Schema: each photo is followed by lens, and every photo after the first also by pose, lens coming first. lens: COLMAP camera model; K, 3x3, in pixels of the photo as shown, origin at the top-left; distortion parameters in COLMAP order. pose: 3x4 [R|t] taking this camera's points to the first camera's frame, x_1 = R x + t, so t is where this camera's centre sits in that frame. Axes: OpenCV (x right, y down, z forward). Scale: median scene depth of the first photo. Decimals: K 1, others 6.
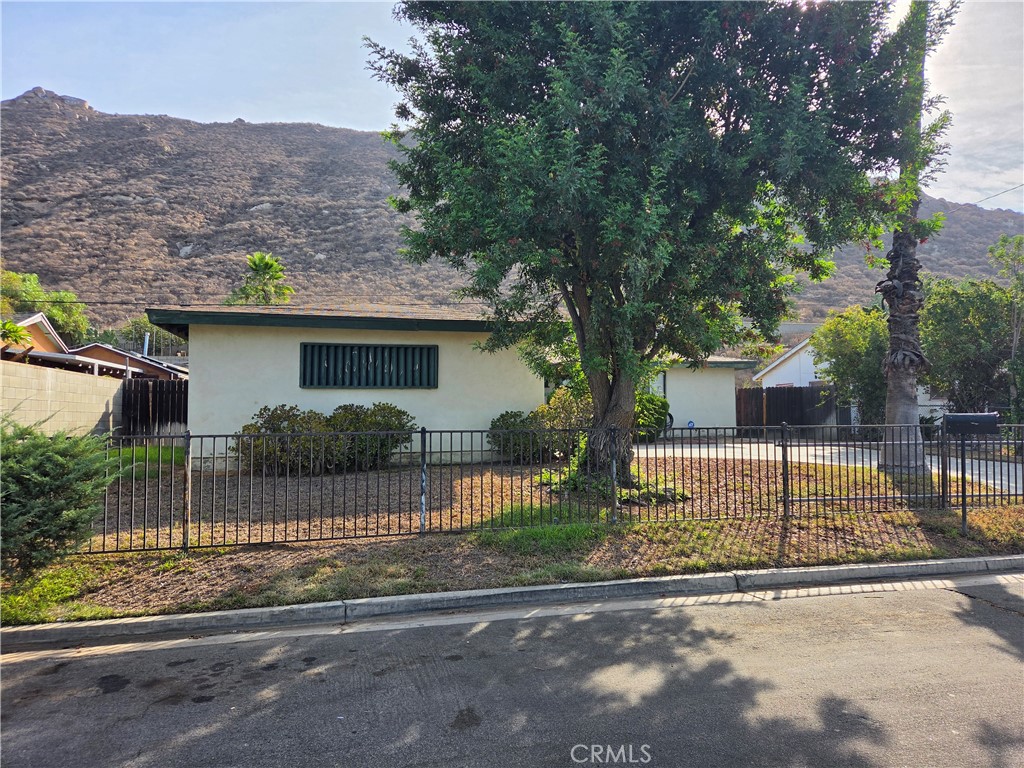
lens RADIAL K [[690.9, 0, 522.0], [0, 690.9, 390.2], [0, 0, 1]] dist [0.062445, -0.053227]
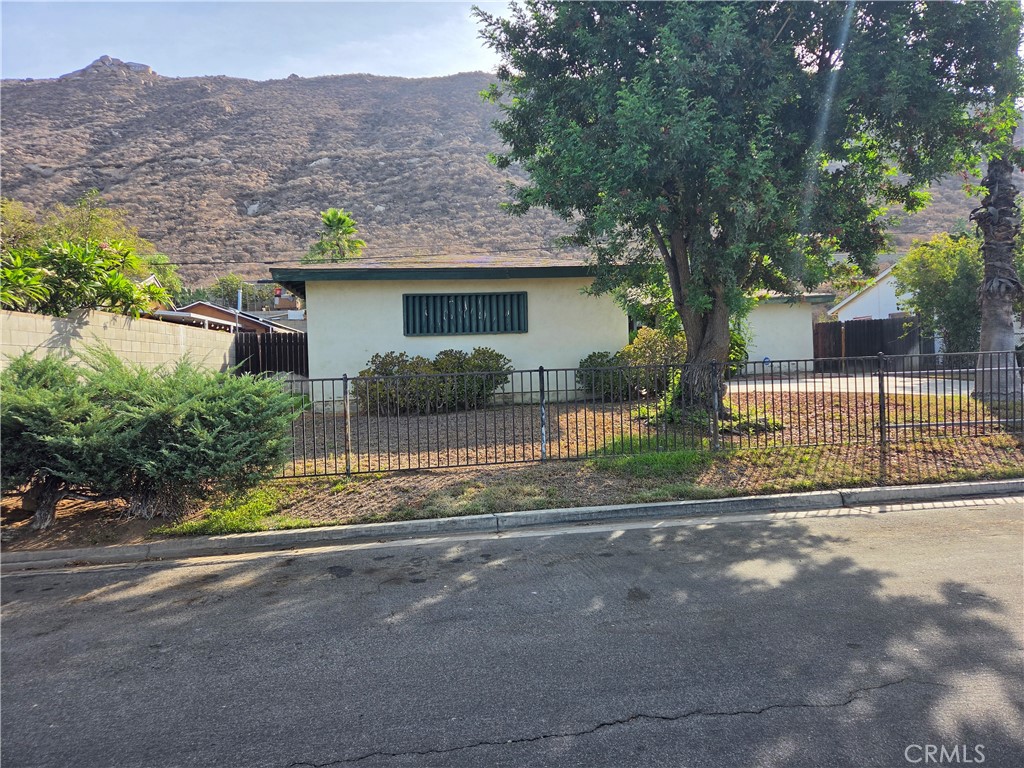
lens RADIAL K [[690.9, 0, 509.9], [0, 690.9, 376.0], [0, 0, 1]] dist [0.062445, -0.053227]
pose [[0.994933, -0.026335, -0.097034, -0.073818], [0.032068, 0.997801, 0.058003, 0.002676], [0.095293, -0.060821, 0.993590, -0.093604]]
